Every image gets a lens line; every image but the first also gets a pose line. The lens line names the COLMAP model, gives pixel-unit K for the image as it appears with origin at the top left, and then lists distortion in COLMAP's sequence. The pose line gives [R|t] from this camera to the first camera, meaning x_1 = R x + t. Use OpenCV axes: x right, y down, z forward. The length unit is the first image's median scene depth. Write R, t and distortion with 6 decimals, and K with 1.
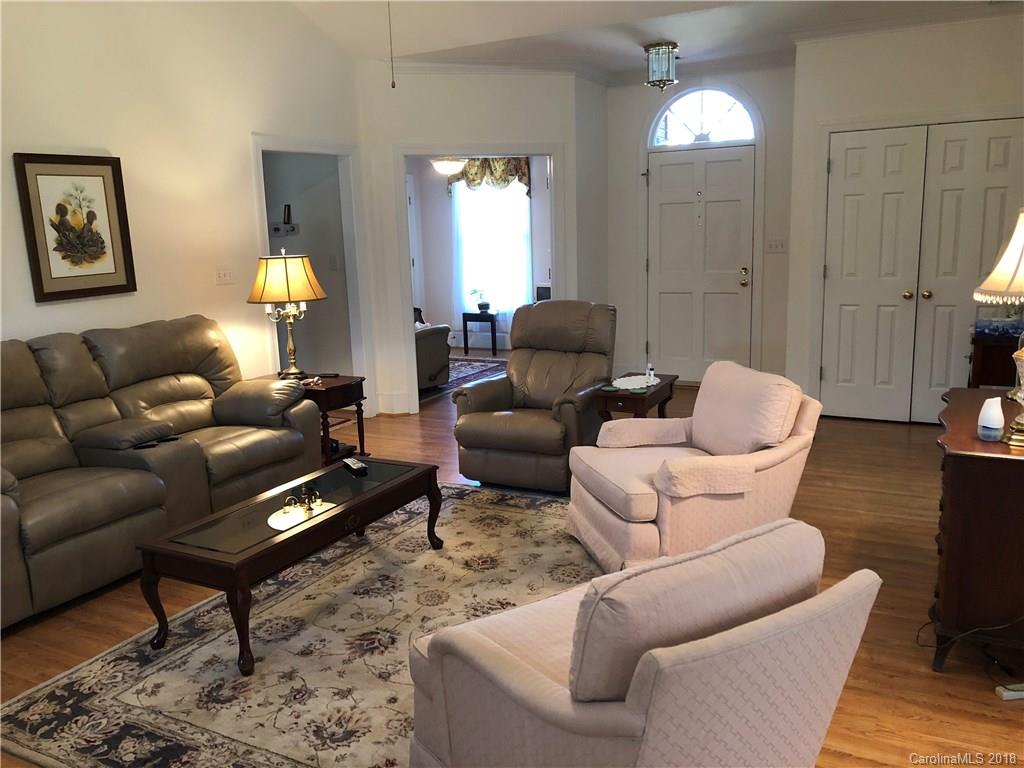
lens RADIAL K [[839.7, 0, 512.8], [0, 839.7, 383.6], [0, 0, 1]] dist [0.048934, -0.075054]
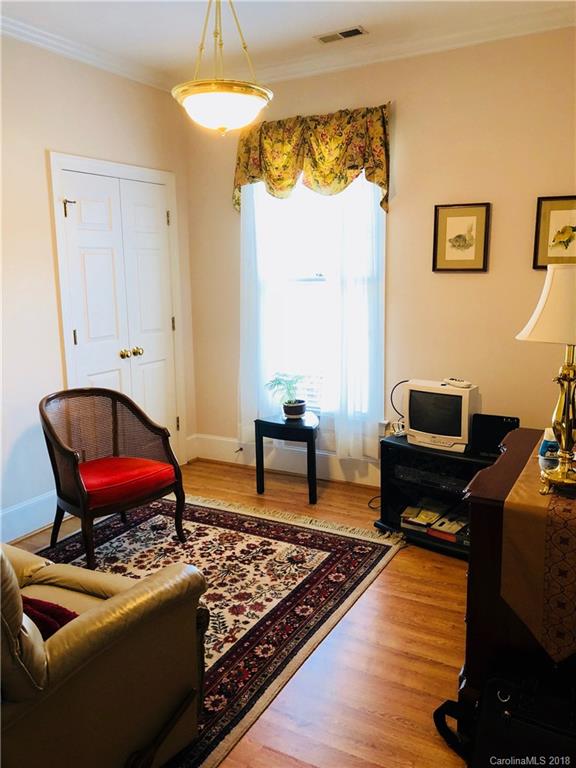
lens RADIAL K [[629.8, 0, 288.3], [0, 629.8, 380.9], [0, 0, 1]] dist [0.048934, -0.075054]
pose [[0.999595, 0.018499, -0.021619, -0.030295], [-0.018614, 0.999814, -0.005130, -0.109962], [0.021520, 0.005530, 0.999753, 0.595551]]
